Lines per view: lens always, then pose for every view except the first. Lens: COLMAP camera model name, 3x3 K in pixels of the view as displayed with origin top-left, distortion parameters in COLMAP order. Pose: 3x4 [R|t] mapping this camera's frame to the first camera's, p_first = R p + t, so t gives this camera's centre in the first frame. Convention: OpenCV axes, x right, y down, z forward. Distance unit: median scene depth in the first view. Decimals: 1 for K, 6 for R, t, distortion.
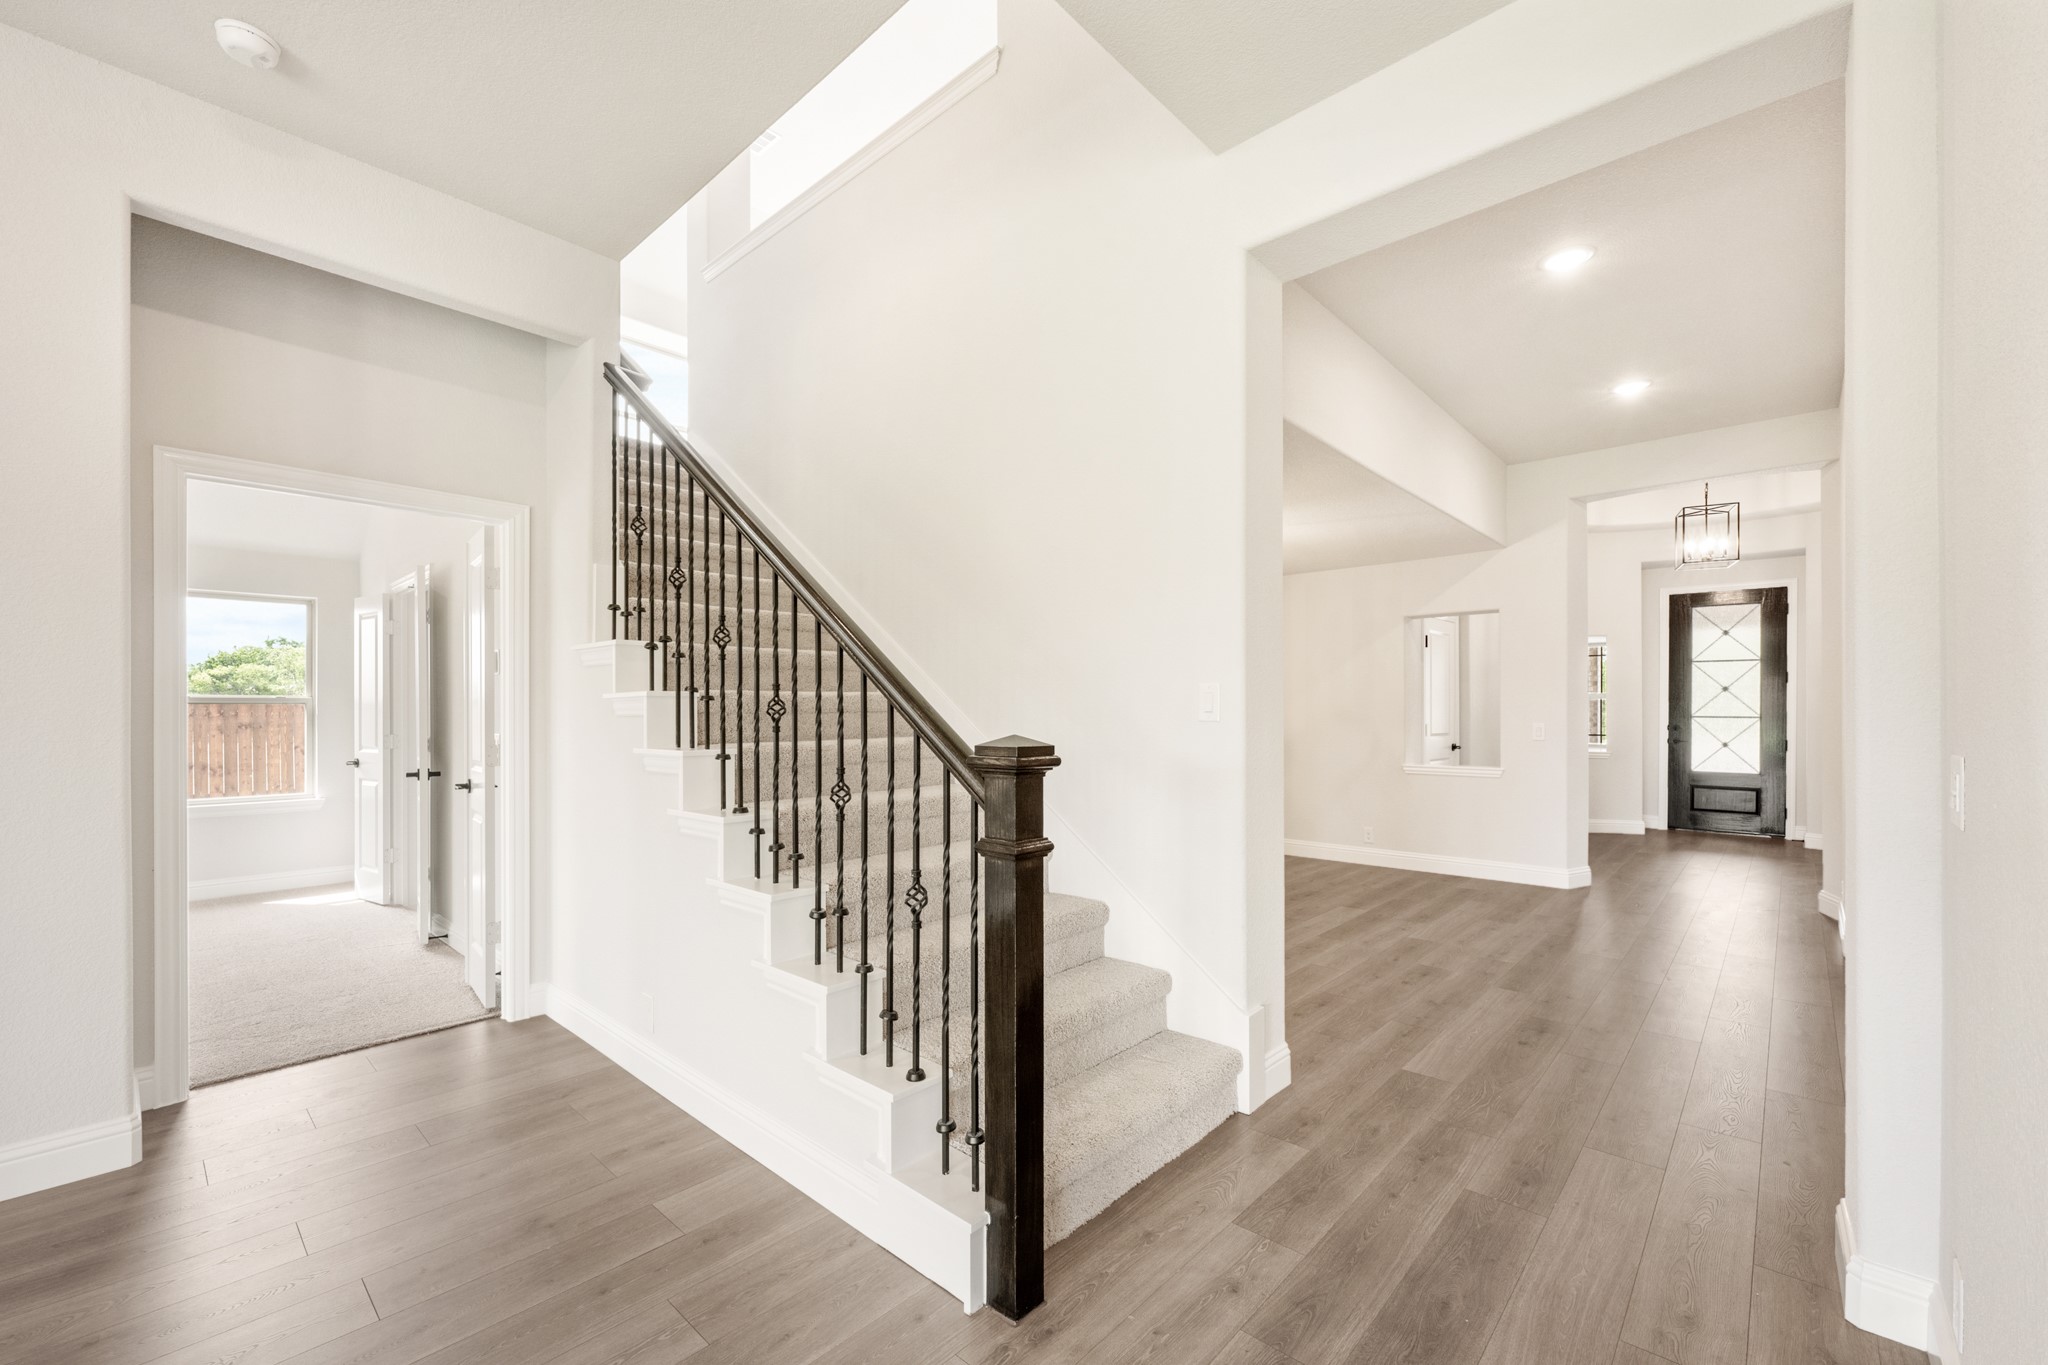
lens RADIAL K [[839.7, 0, 1014.2], [0, 839.7, 716.0], [0, 0, 1]] dist [-0.001333, 0.000529]
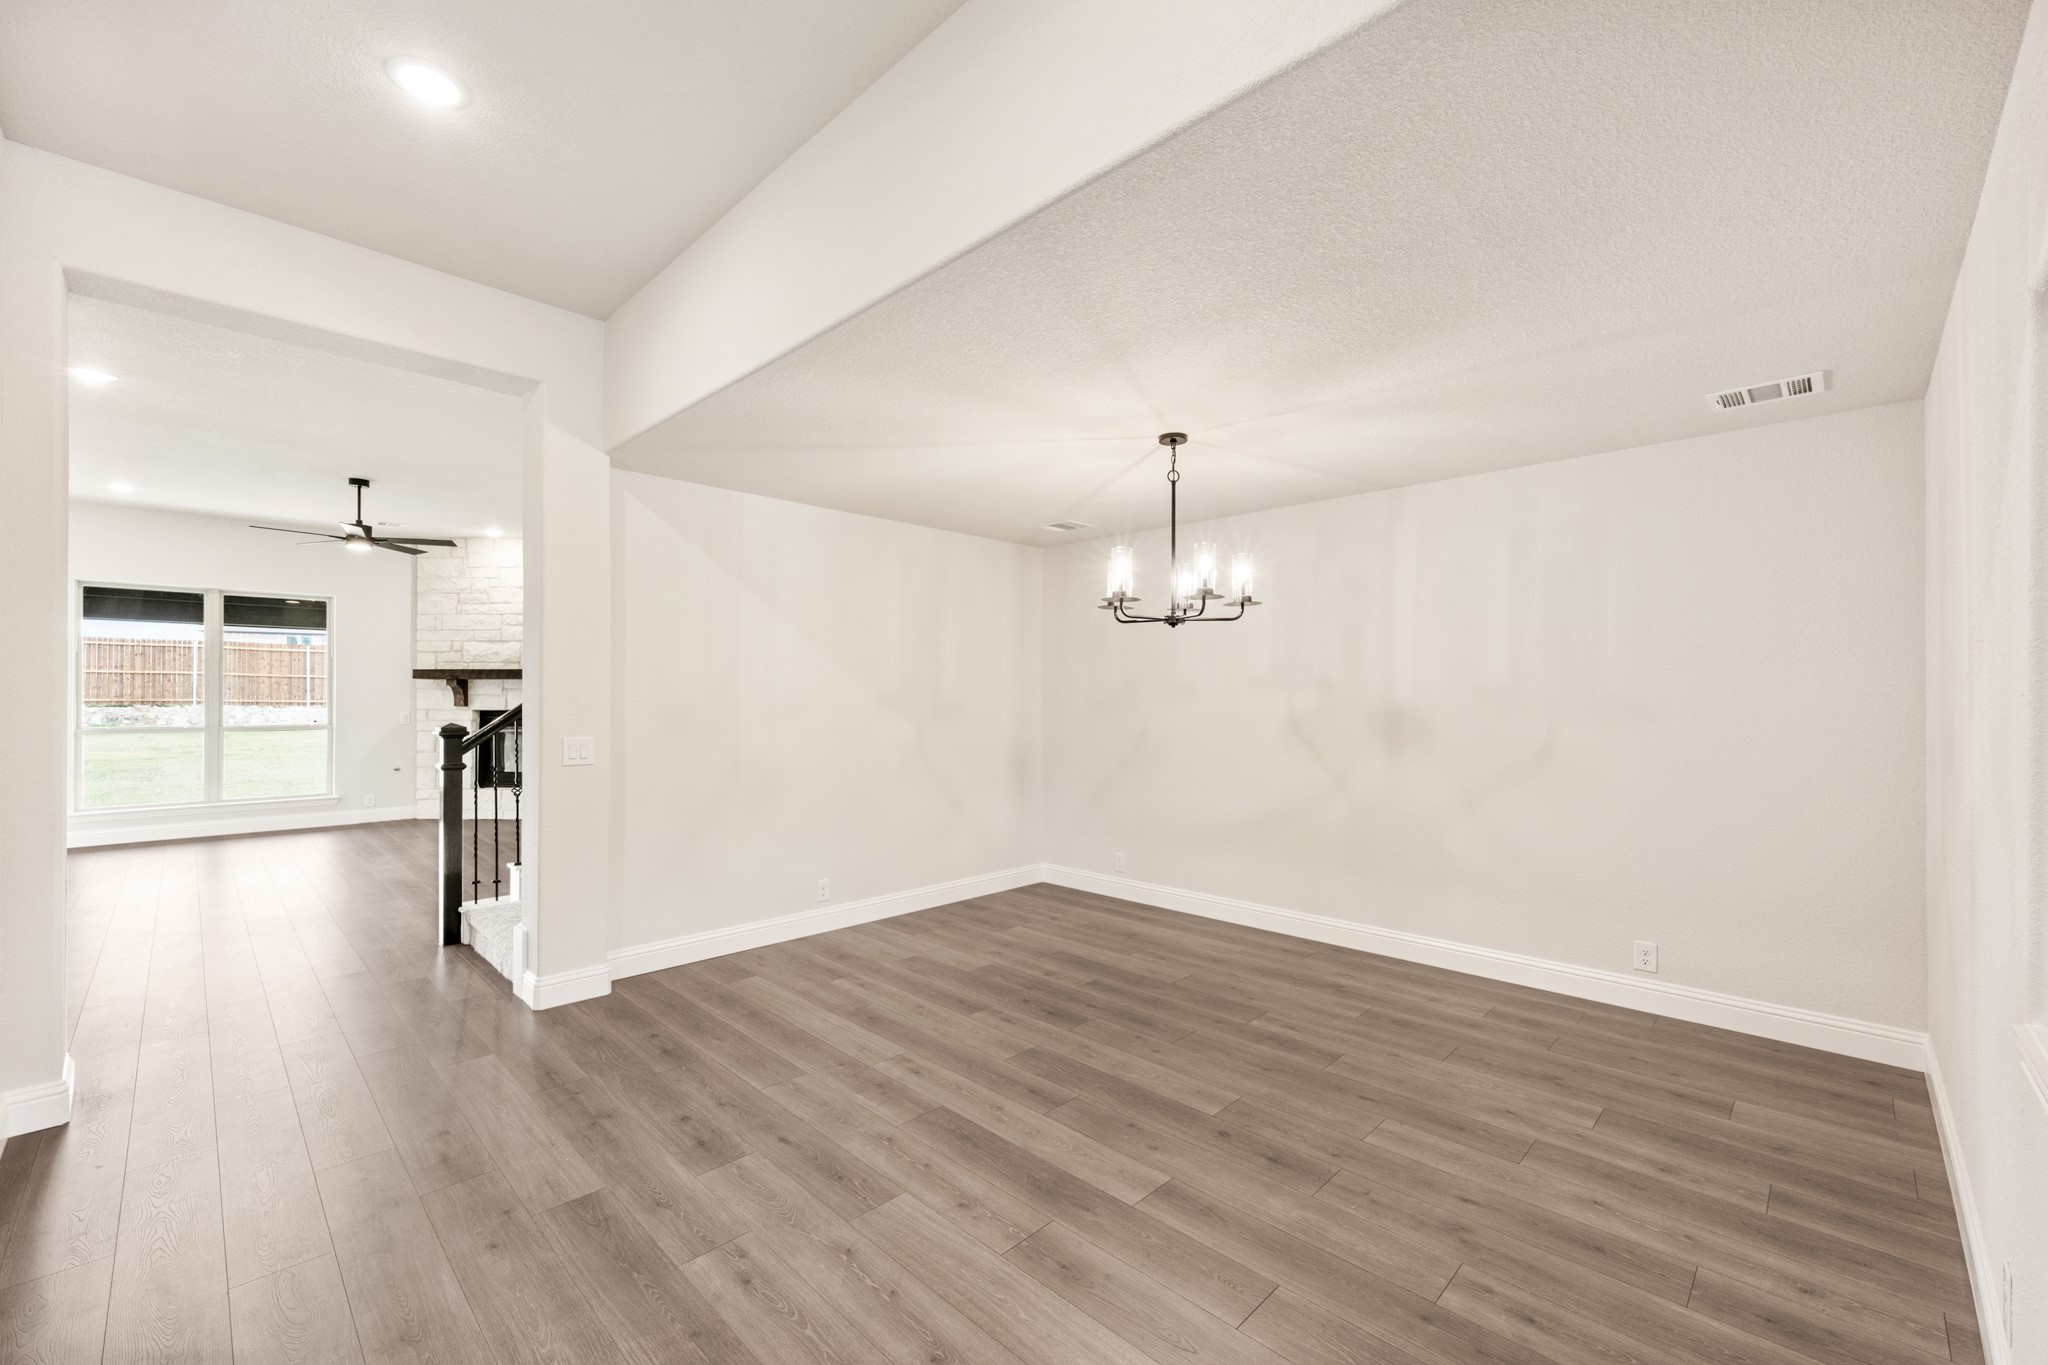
lens RADIAL K [[839.7, 0, 1030.9], [0, 839.7, 693.5], [0, 0, 1]] dist [-0.001333, 0.000529]
pose [[-0.031672, 0.000973, -0.999498, 1.657241], [-0.005820, 0.999982, 0.001158, -0.053195], [0.999481, 0.005853, -0.031666, 1.879643]]
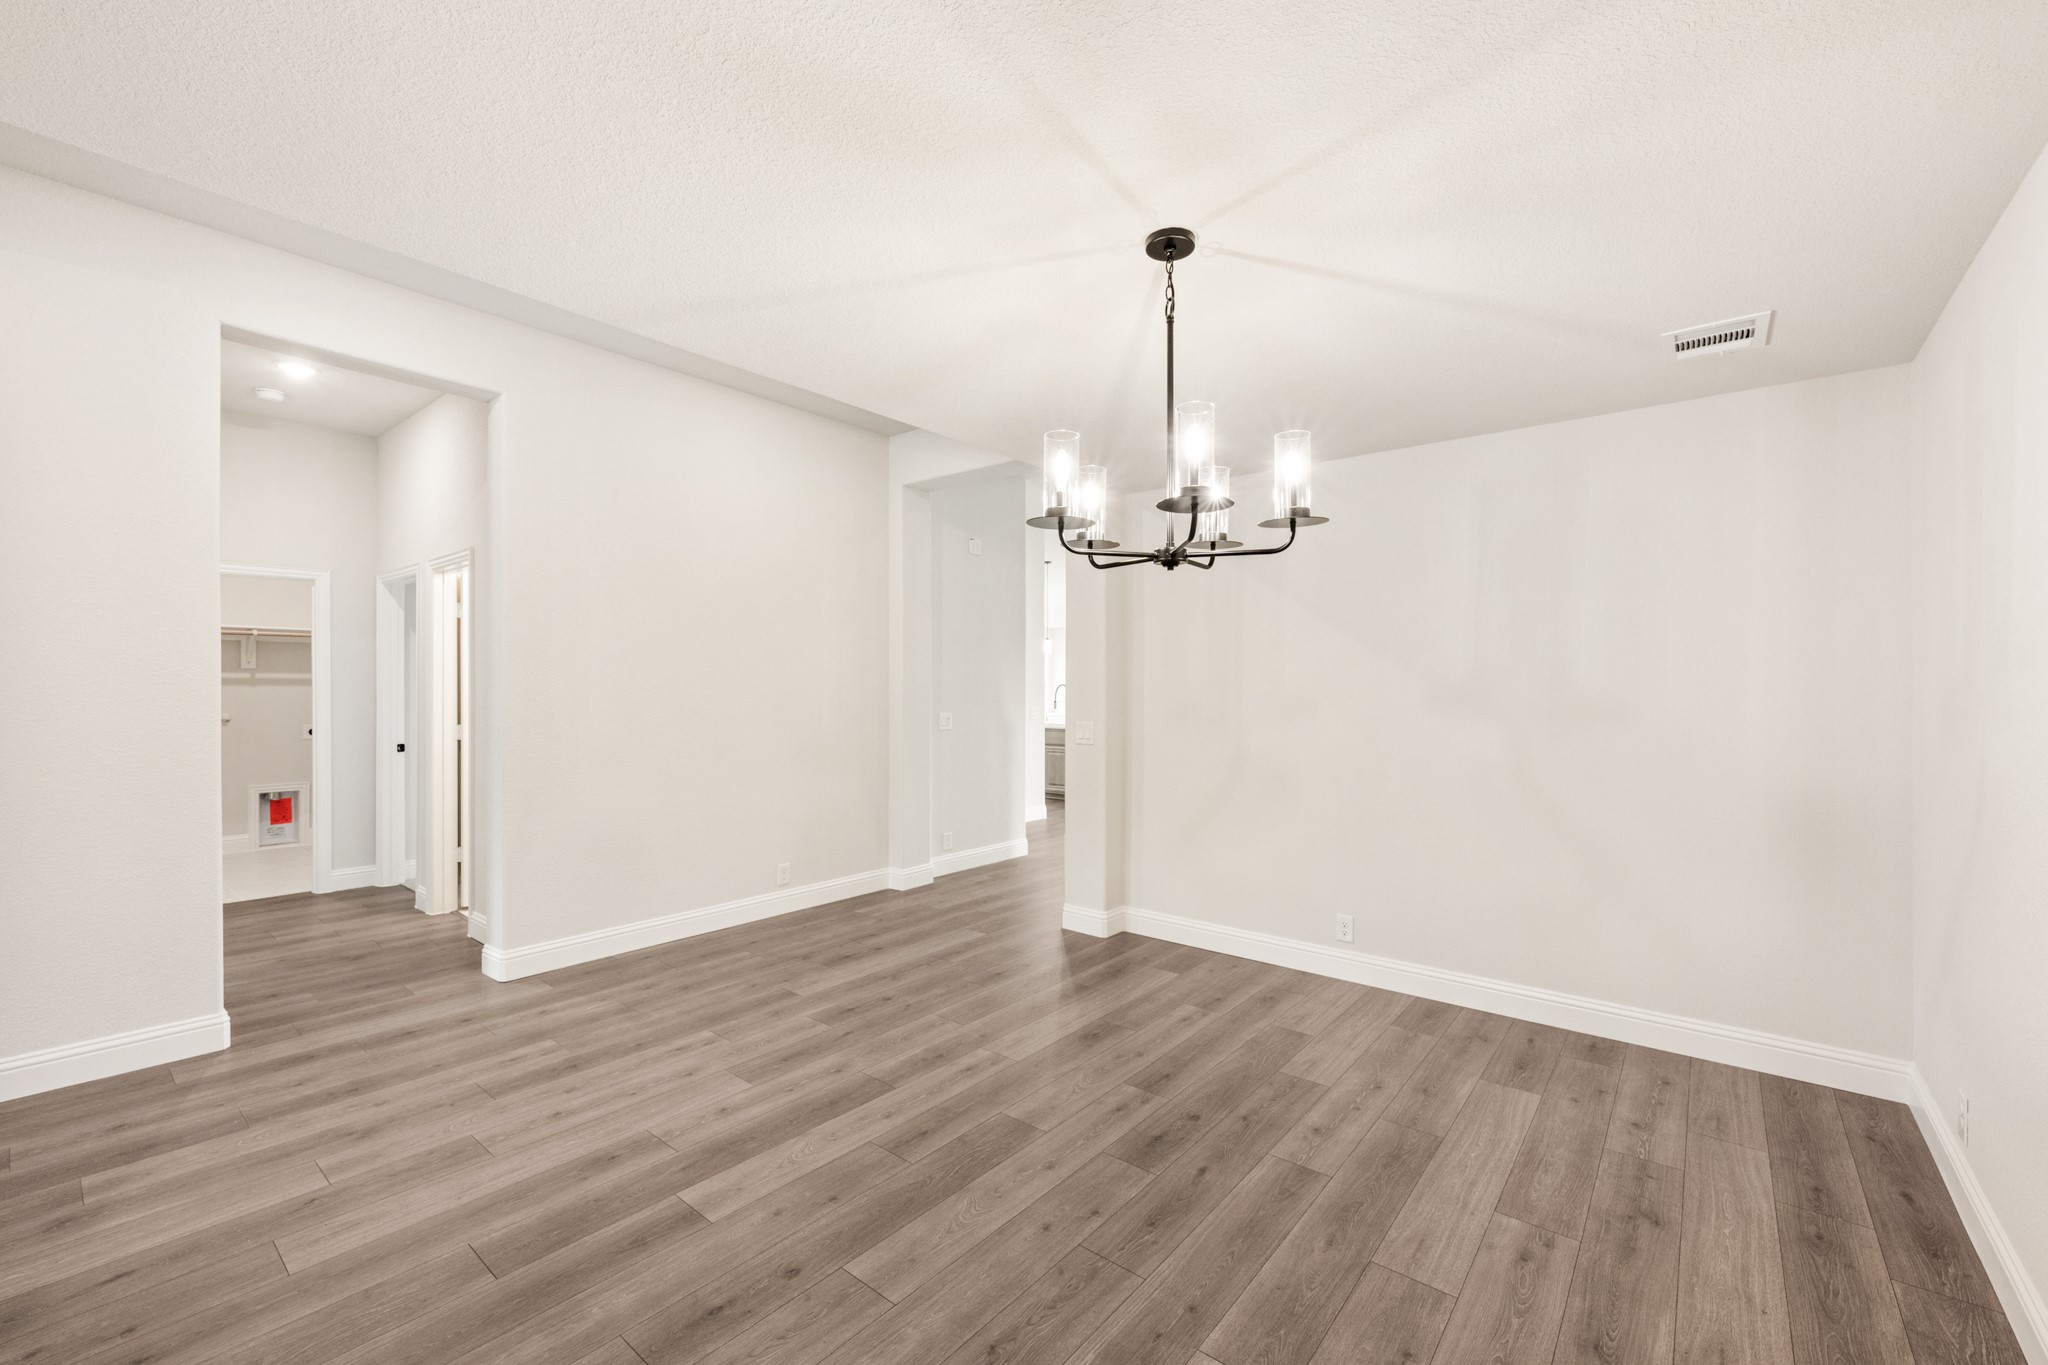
lens RADIAL K [[839.7, 0, 1010.9], [0, 839.7, 687.9], [0, 0, 1]] dist [-0.001333, 0.000529]
pose [[-0.999093, 0.001008, -0.042576, 0.528744], [0.000793, 0.999987, 0.005053, -0.051882], [0.042580, 0.005014, -0.999080, 2.798349]]
